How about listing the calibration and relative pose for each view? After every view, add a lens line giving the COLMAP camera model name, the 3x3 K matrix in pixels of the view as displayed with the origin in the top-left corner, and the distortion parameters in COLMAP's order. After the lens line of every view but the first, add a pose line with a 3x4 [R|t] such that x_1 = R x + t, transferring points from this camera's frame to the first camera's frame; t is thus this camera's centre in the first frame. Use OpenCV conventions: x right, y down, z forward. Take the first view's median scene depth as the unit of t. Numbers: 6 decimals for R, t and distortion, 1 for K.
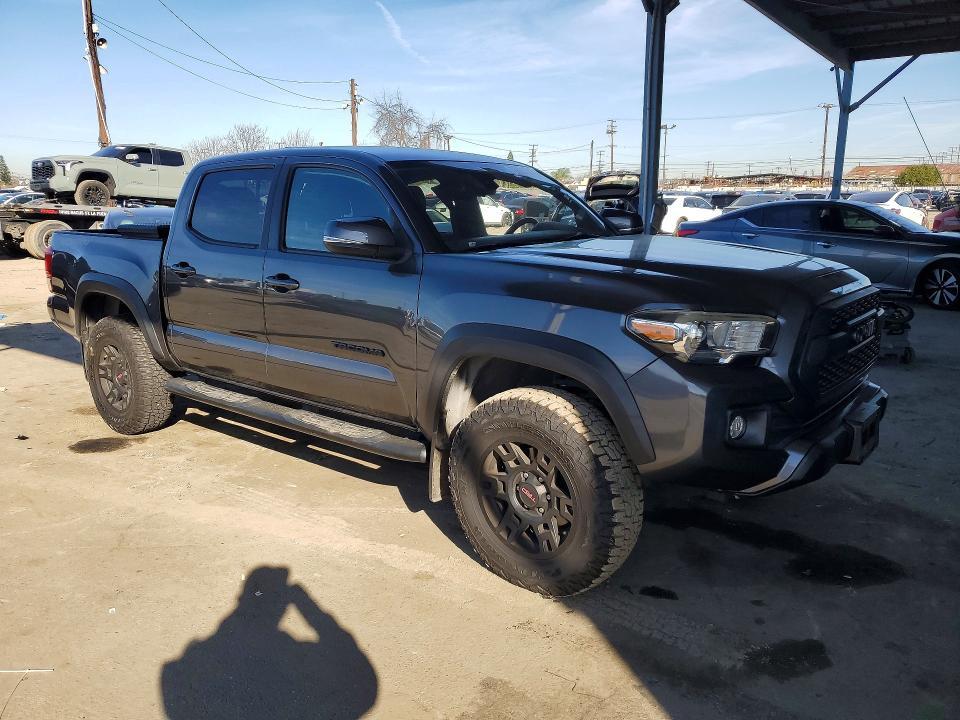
lens RADIAL K [[759.6, 0, 474.1], [0, 759.6, 358.1], [0, 0, 1]] dist [0.009057, -0.002729]
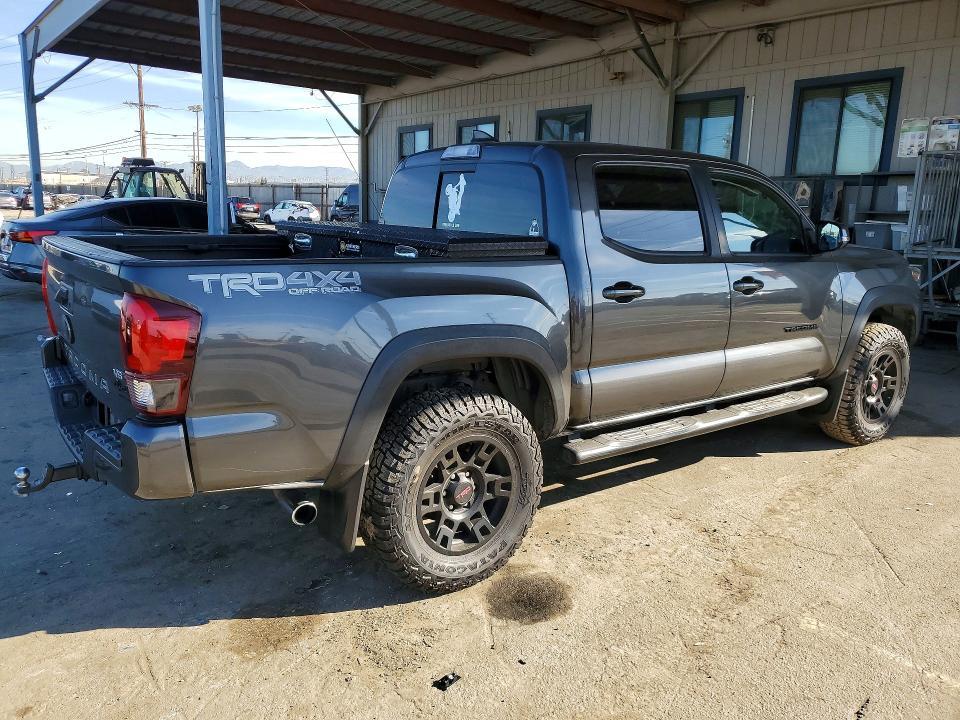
lens RADIAL K [[759.6, 0, 474.1], [0, 759.6, 358.1], [0, 0, 1]] dist [0.009057, -0.002729]
pose [[0.214474, -0.170535, 0.961727, -1.018446], [0.165919, 0.976690, 0.136187, -0.153180], [-0.962534, 0.130360, 0.237770, 0.857330]]
